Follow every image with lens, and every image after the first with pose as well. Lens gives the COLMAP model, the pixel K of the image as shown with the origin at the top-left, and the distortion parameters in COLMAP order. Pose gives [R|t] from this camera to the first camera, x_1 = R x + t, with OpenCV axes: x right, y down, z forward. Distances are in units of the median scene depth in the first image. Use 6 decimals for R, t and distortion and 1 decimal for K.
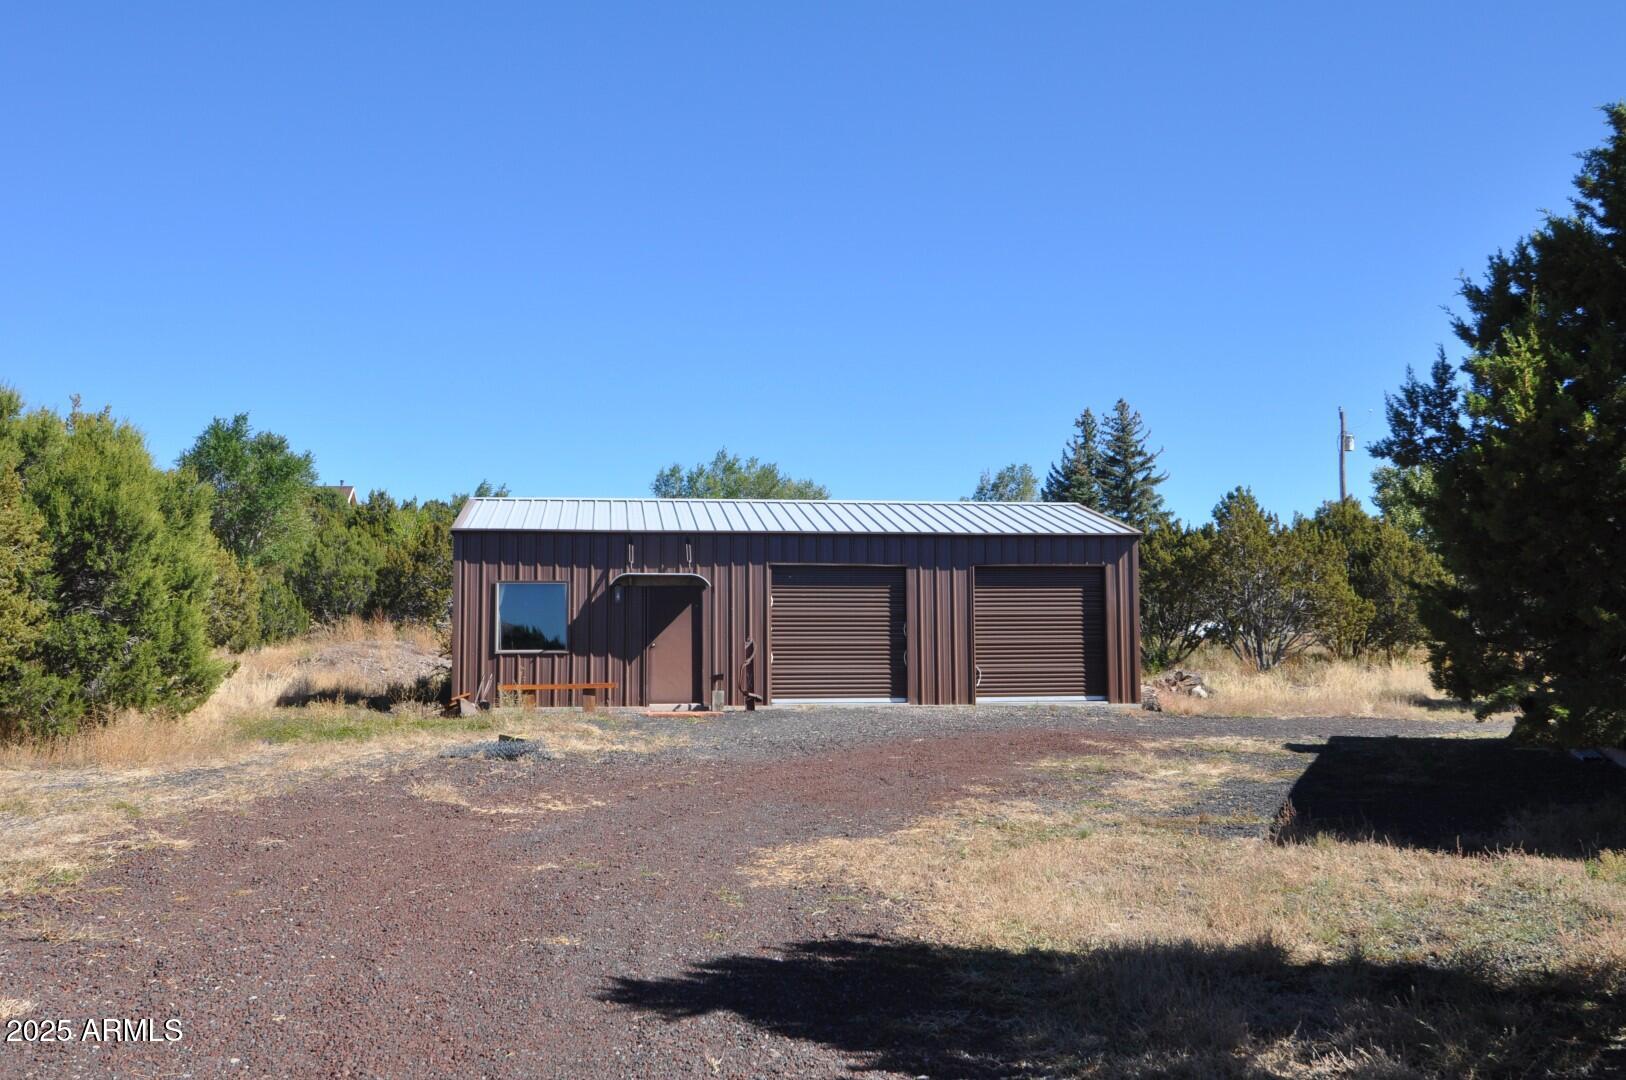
lens RADIAL K [[1650.9, 0, 813.0], [0, 1650.9, 540.0], [0, 0, 1]] dist [0.010388, 0.004377]
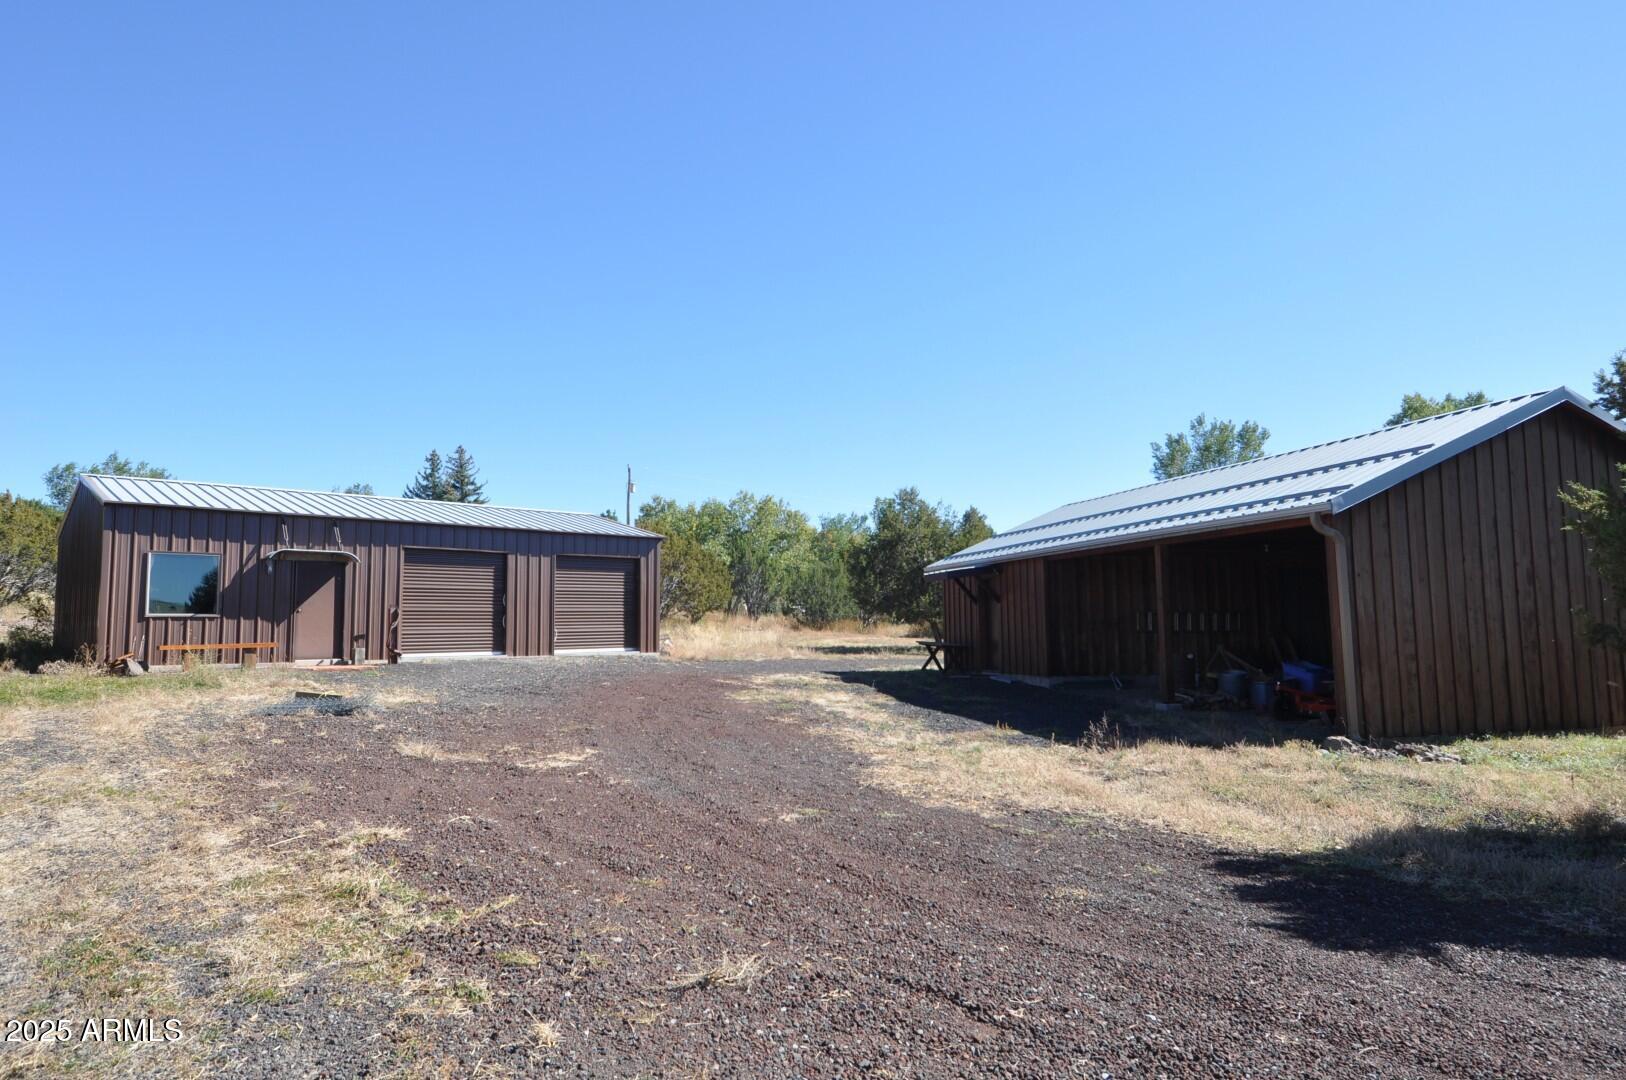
lens RADIAL K [[1010.4, 0, 813.0], [0, 1010.4, 540.0], [0, 0, 1]] dist [-0.003073, -0.001474]
pose [[0.808003, 0.048191, 0.587204, -0.226738], [-0.044095, 0.998800, -0.021295, 0.012421], [-0.587526, -0.008687, 0.809159, 0.196745]]
